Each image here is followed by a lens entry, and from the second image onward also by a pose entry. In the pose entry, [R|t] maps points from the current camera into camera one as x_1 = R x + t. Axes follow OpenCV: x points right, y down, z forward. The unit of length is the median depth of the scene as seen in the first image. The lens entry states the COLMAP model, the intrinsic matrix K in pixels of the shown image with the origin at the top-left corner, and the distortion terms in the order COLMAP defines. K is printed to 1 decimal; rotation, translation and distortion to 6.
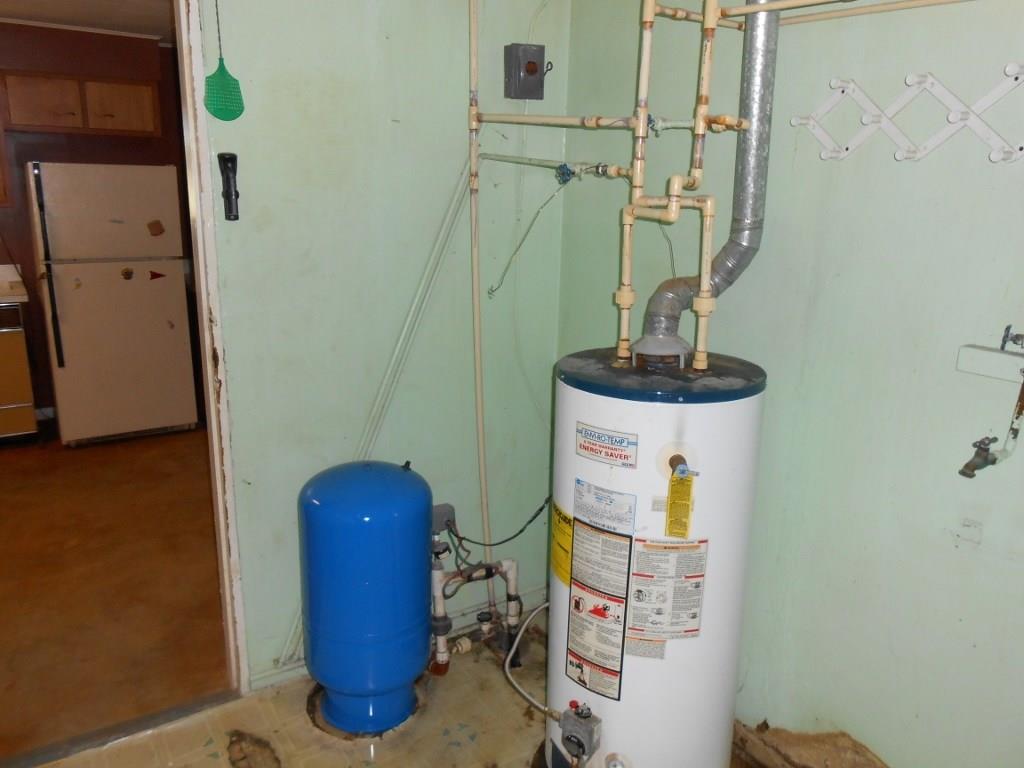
lens RADIAL K [[795.7, 0, 513.0], [0, 795.7, 381.9], [0, 0, 1]] dist [0.000319, 0.005559]
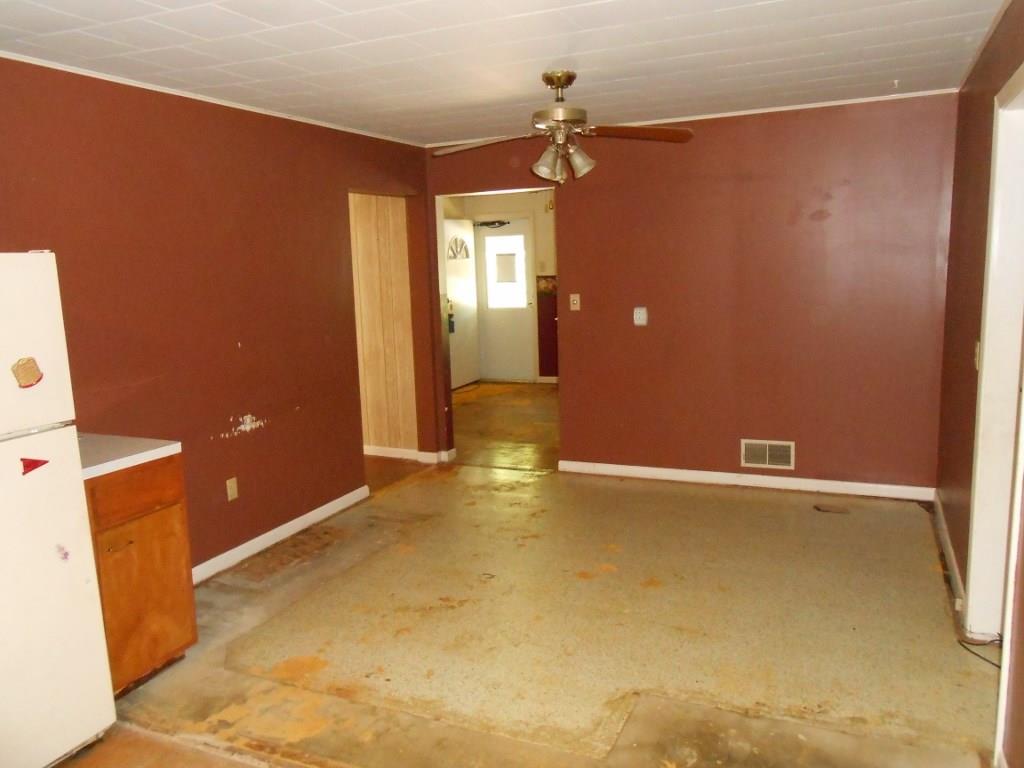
lens RADIAL K [[795.7, 0, 513.0], [0, 795.7, 385.6], [0, 0, 1]] dist [0.000319, 0.005559]
pose [[0.838438, -0.134267, 0.528198, -0.458098], [0.181103, 0.982743, -0.037662, -0.109908], [-0.514026, 0.127235, 0.848285, 0.410229]]
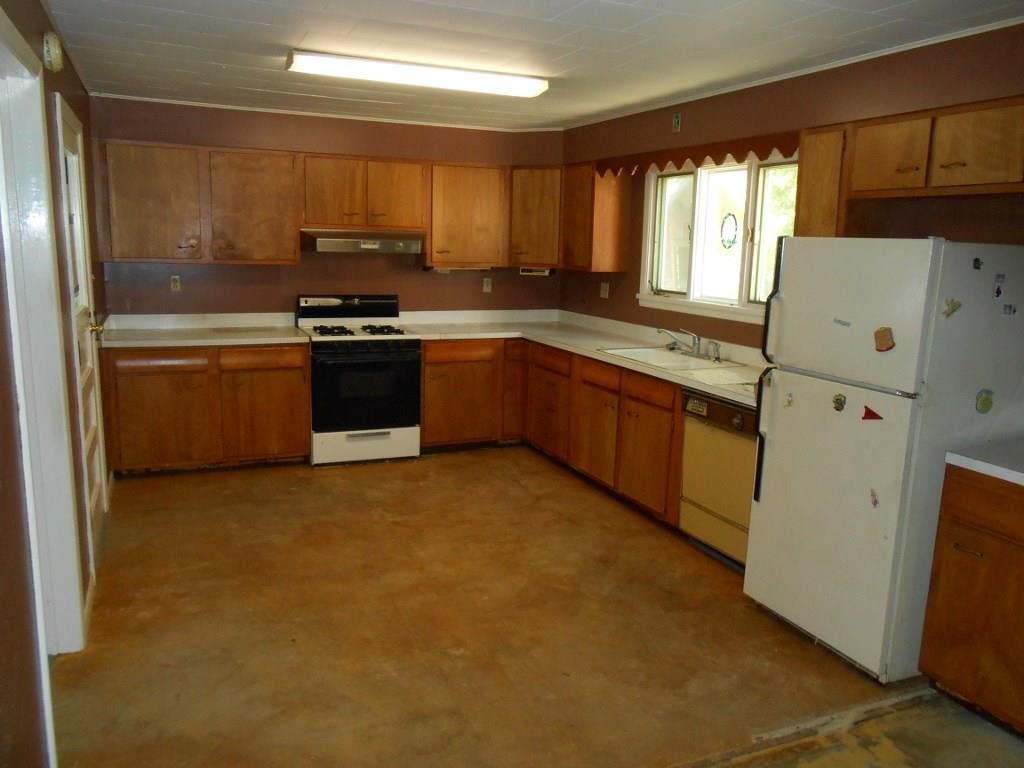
lens RADIAL K [[795.7, 0, 514.7], [0, 795.7, 383.5], [0, 0, 1]] dist [0.000319, 0.005559]
pose [[-0.163394, 0.152785, -0.974658, 0.191993], [-0.272556, 0.942495, 0.193435, -0.202504], [0.948164, 0.297255, -0.112356, 0.811034]]
